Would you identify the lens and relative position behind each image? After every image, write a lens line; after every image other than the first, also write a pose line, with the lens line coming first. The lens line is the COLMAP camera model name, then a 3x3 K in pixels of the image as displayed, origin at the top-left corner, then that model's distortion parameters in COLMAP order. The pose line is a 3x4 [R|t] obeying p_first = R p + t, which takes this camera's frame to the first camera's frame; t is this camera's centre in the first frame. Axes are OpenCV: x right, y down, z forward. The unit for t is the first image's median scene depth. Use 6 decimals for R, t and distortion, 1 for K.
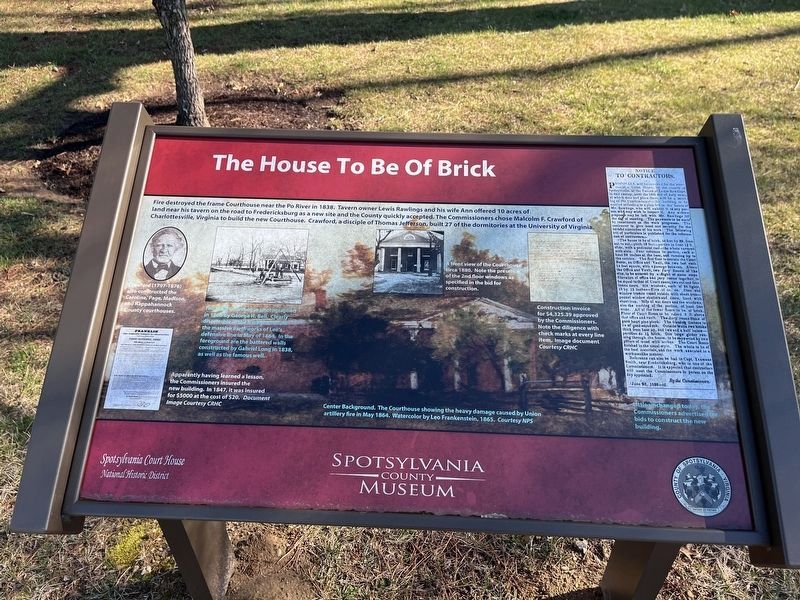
lens RADIAL K [[599.6, 0, 392.0], [0, 599.6, 300.3], [0, 0, 1]] dist [0.087470, -0.126524]
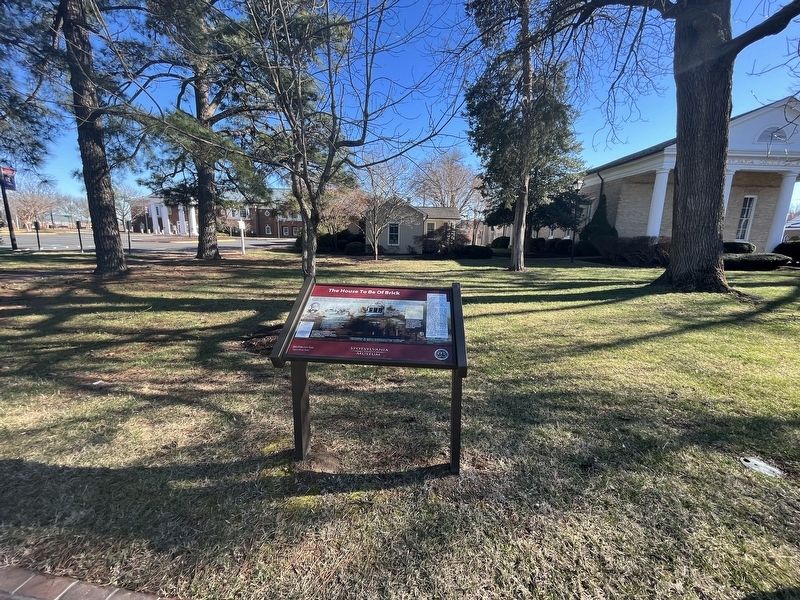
lens RADIAL K [[322.1, 0, 400.0], [0, 322.1, 300.0], [0, 0, 1]] dist [-0.000820, 0.000031]
pose [[0.999387, 0.030290, -0.017548, 0.221601], [-0.034956, 0.890188, -0.454250, 0.817697], [0.001861, 0.454585, 0.890701, -0.898773]]
